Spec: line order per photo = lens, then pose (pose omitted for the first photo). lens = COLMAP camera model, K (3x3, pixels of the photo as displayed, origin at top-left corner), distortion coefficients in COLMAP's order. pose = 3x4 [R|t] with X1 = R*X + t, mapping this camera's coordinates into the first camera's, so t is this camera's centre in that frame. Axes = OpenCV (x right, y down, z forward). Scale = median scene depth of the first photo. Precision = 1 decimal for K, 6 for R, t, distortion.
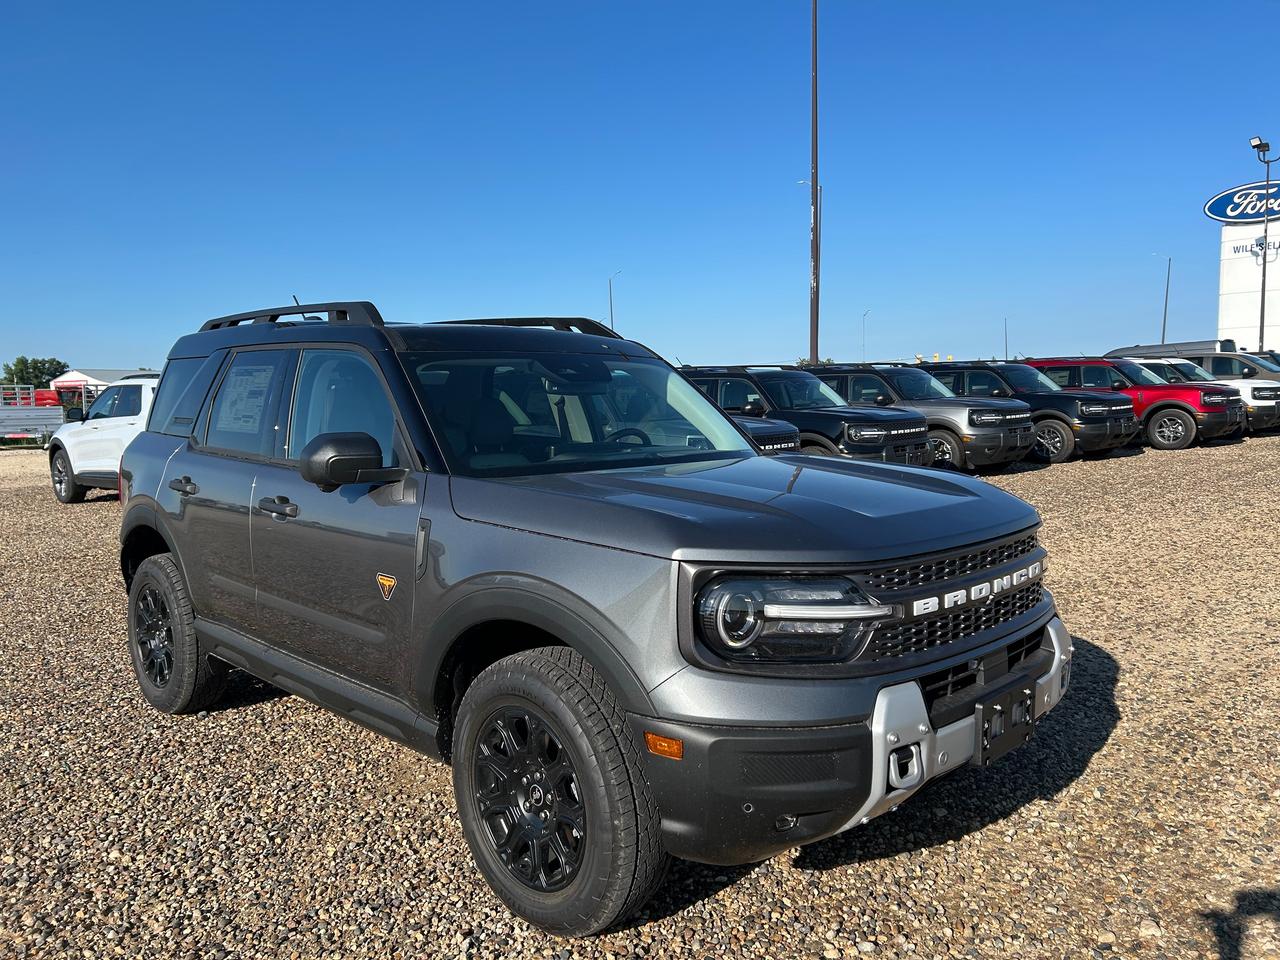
lens RADIAL K [[980.3, 0, 637.8], [0, 980.3, 480.1], [0, 0, 1]] dist [-0.008281, -0.001049]
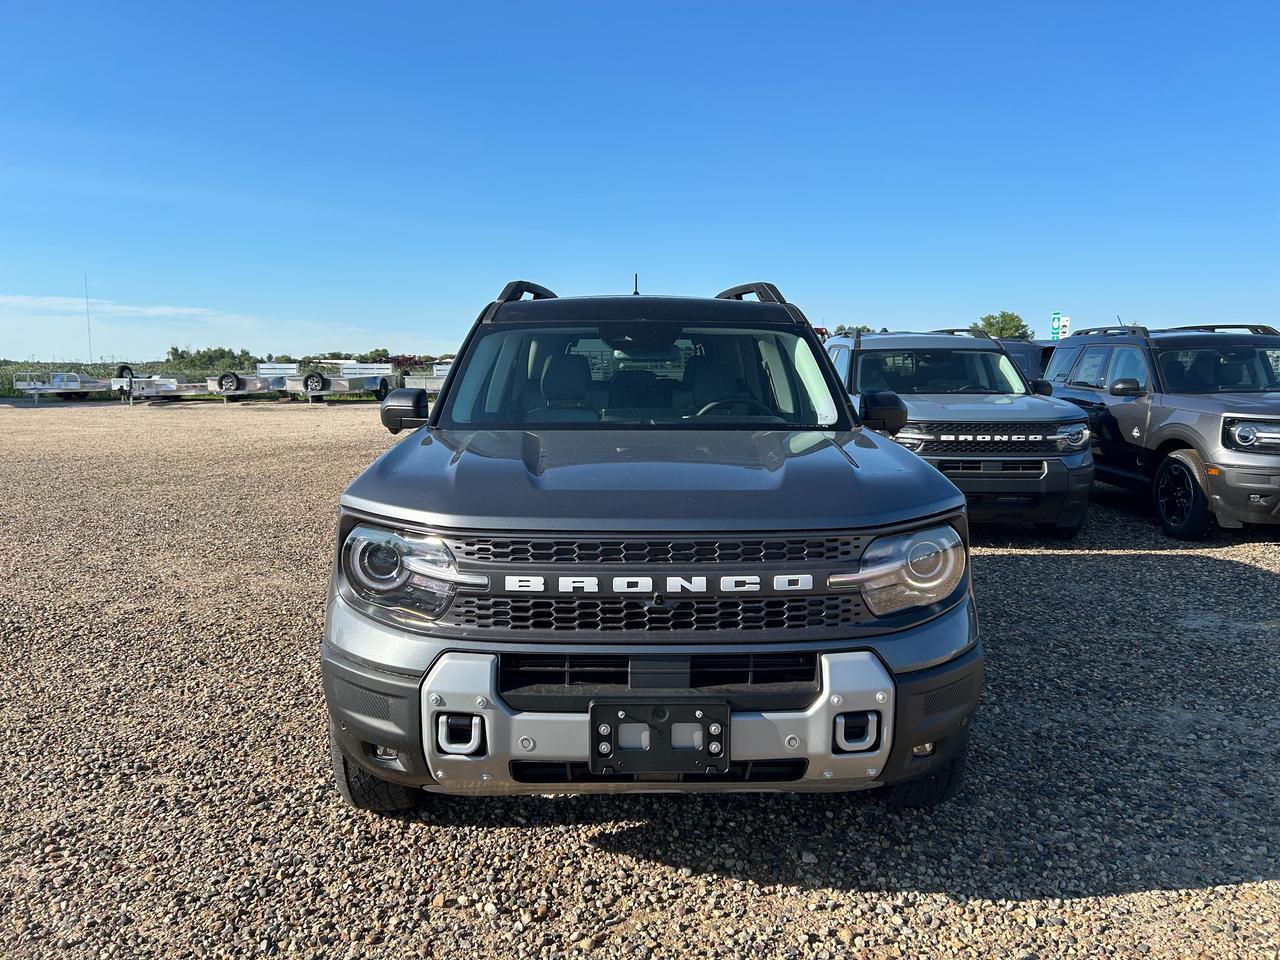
lens RADIAL K [[980.3, 0, 634.4], [0, 980.3, 475.7], [0, 0, 1]] dist [-0.008281, -0.001049]
pose [[0.698324, 0.076987, -0.711630, 0.780115], [-0.045589, 0.996964, 0.063119, 0.124159], [0.714329, -0.011635, 0.699713, -2.112727]]
